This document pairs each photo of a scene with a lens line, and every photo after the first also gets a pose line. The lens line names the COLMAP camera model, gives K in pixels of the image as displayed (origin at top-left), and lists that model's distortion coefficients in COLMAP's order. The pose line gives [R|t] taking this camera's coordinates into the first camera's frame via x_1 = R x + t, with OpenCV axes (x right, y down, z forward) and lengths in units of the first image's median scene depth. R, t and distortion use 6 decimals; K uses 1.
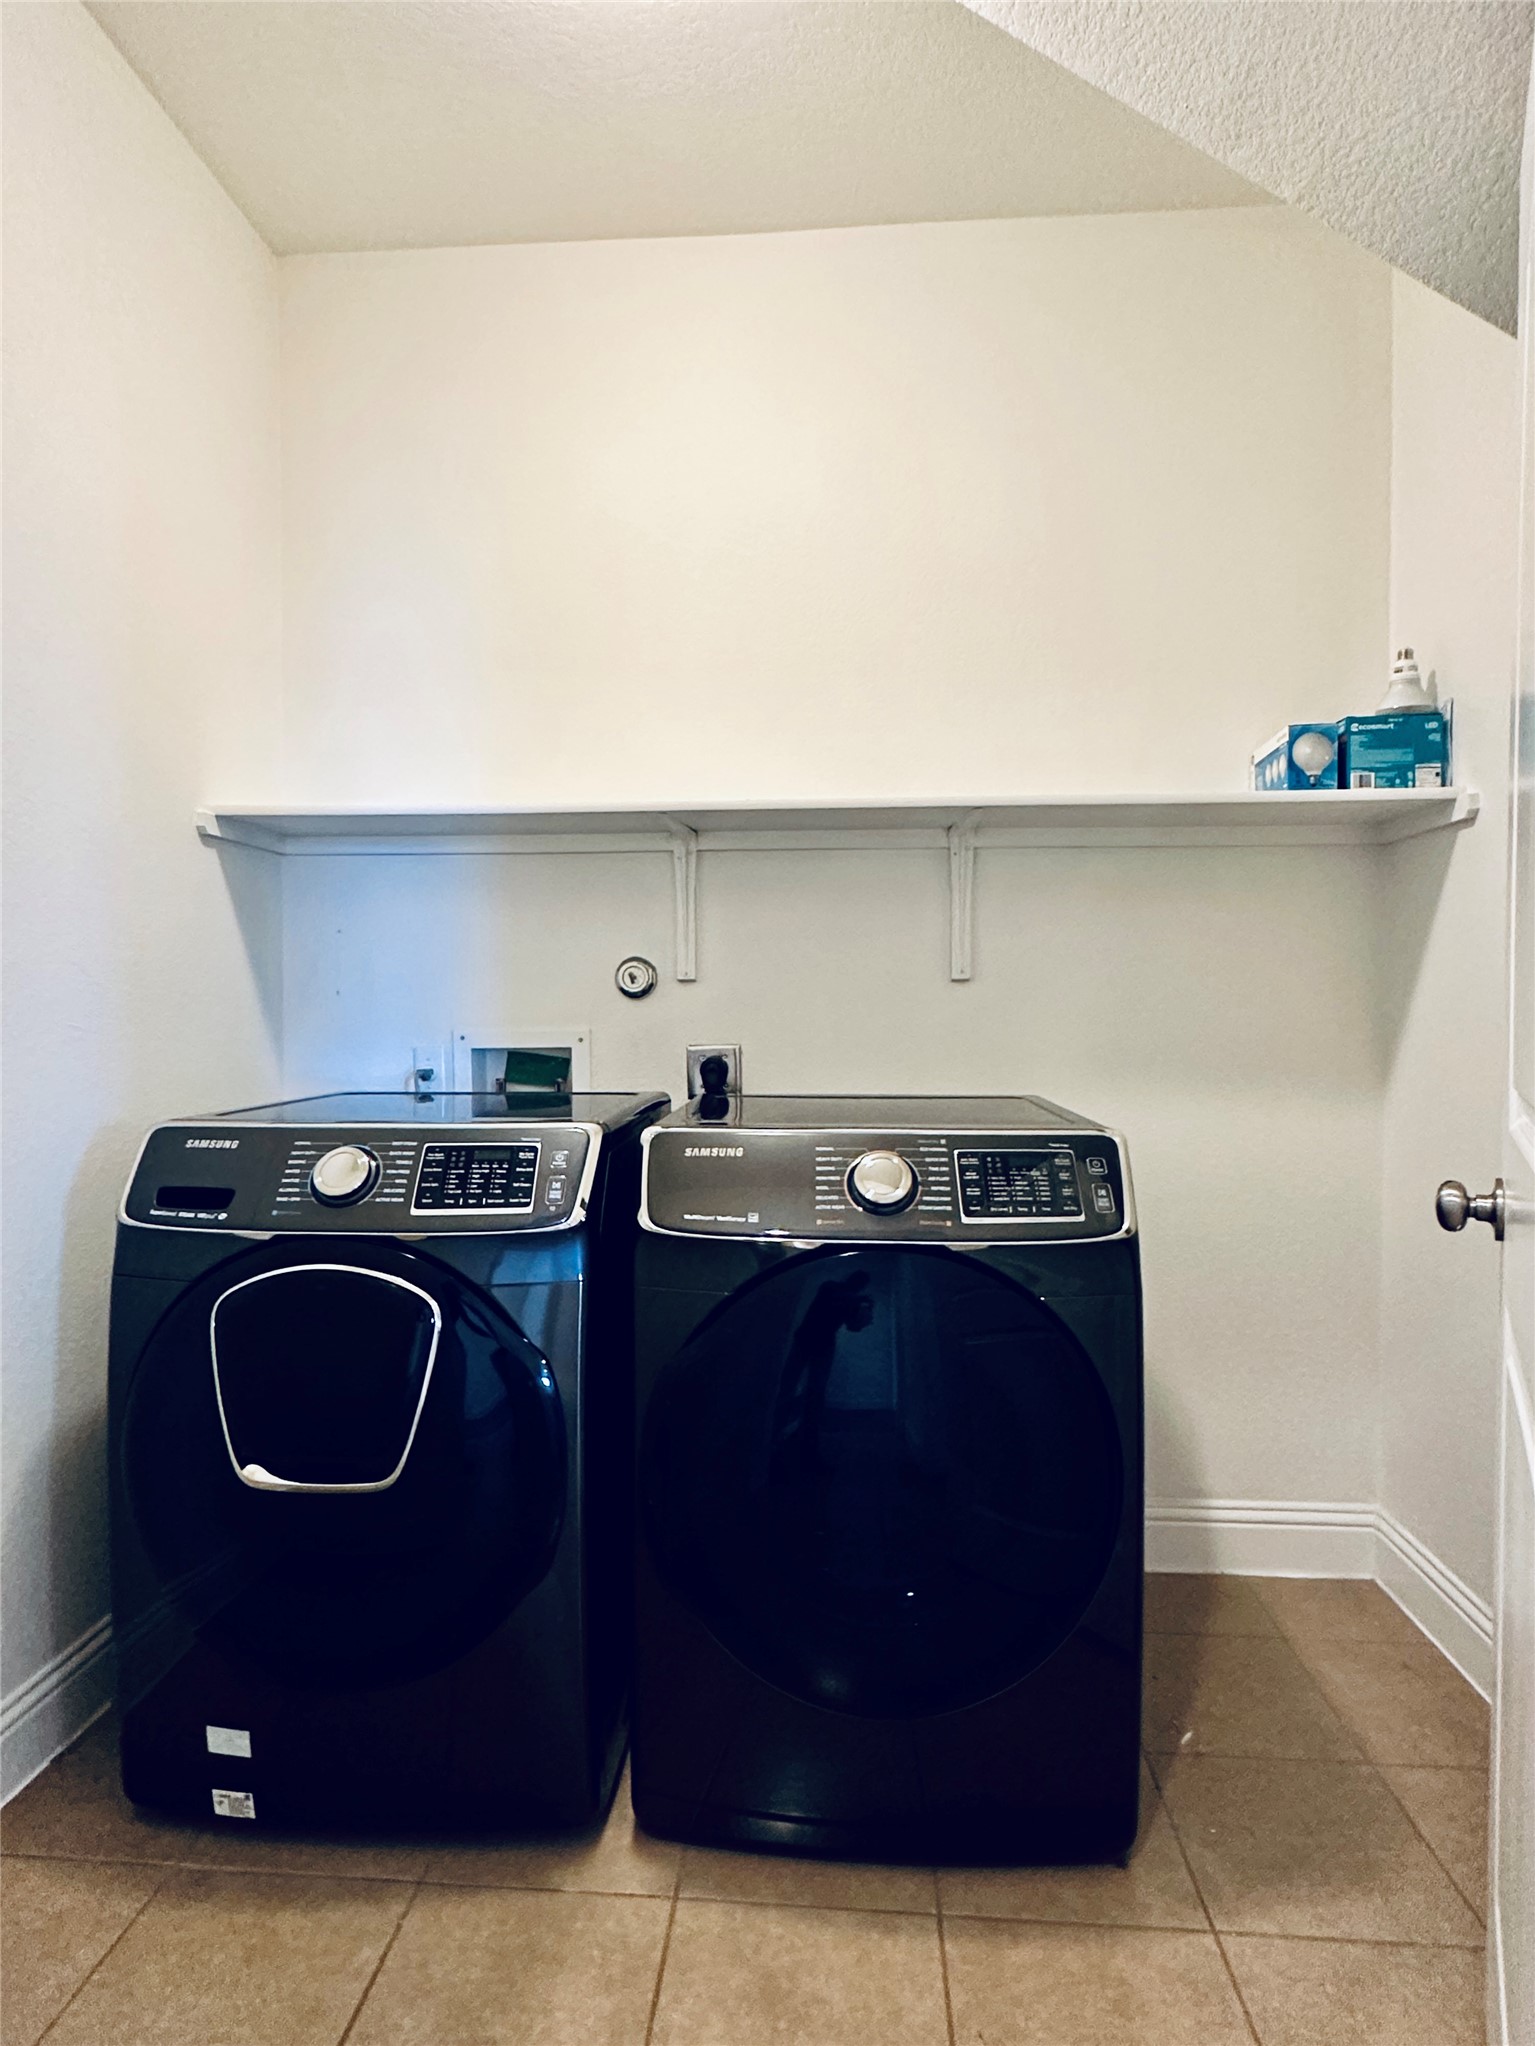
lens RADIAL K [[1092.9, 0, 766.8], [0, 1092.9, 1023.4], [0, 0, 1]] dist [-0.006927, -0.000653]
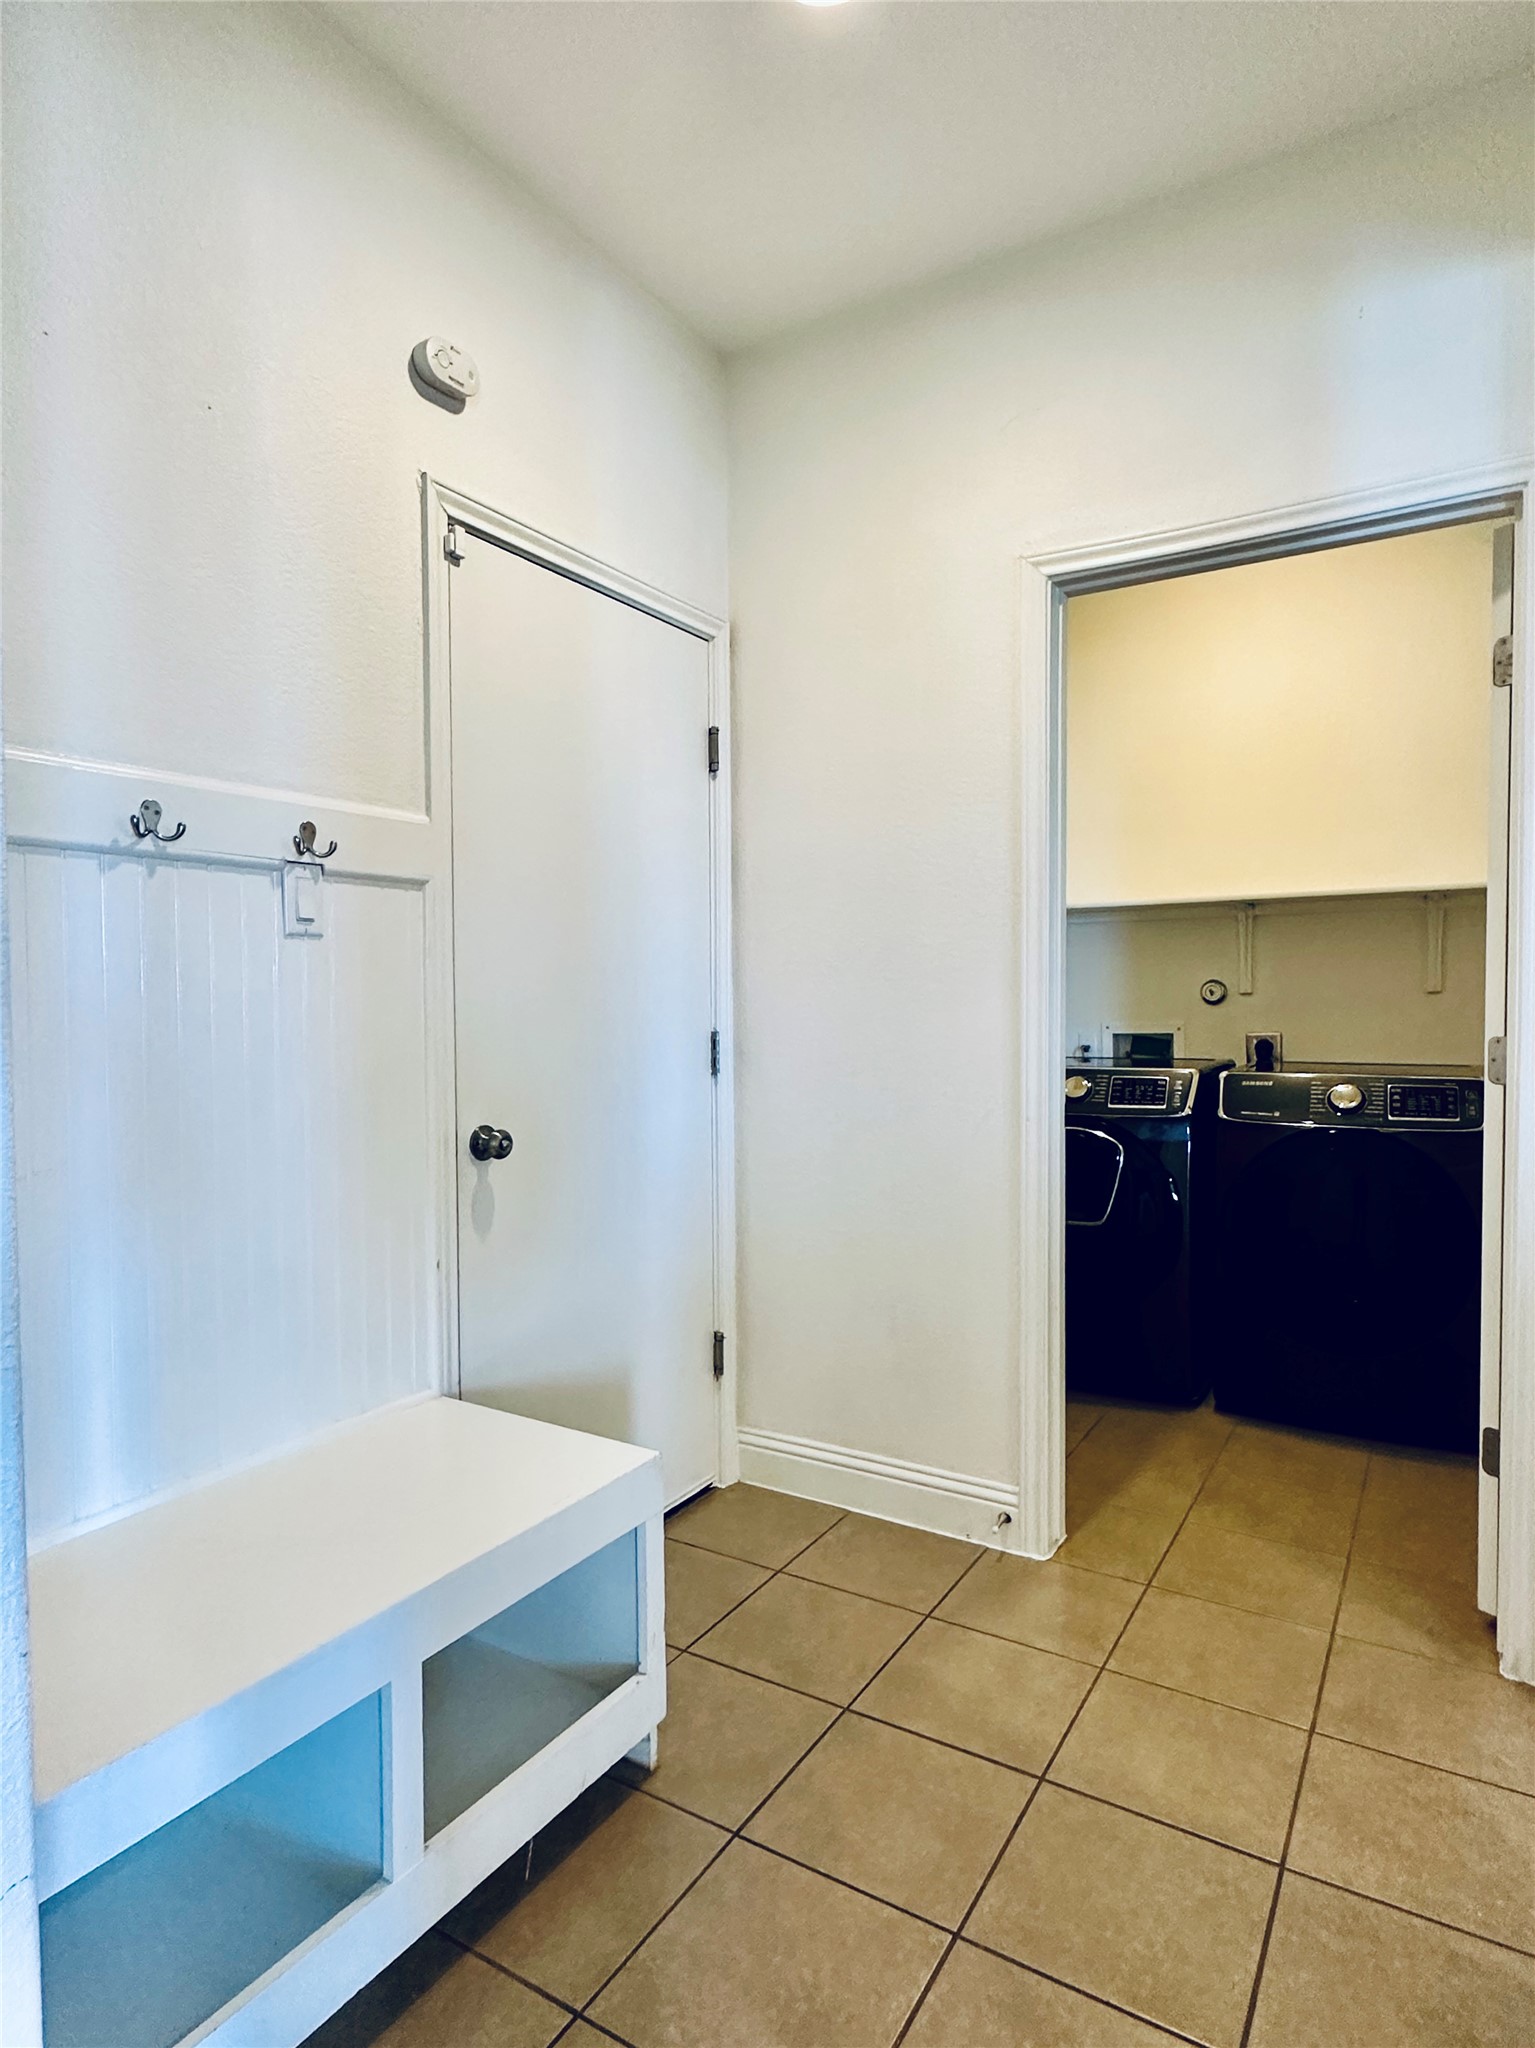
lens RADIAL K [[1093.9, 0, 759.5], [0, 1093.9, 1027.6], [0, 0, 1]] dist [-0.006927, -0.000653]
pose [[0.876596, 0.003438, -0.481214, 0.119558], [0.004253, 0.999880, 0.014891, -0.022807], [0.481207, -0.015100, 0.876477, -1.259538]]
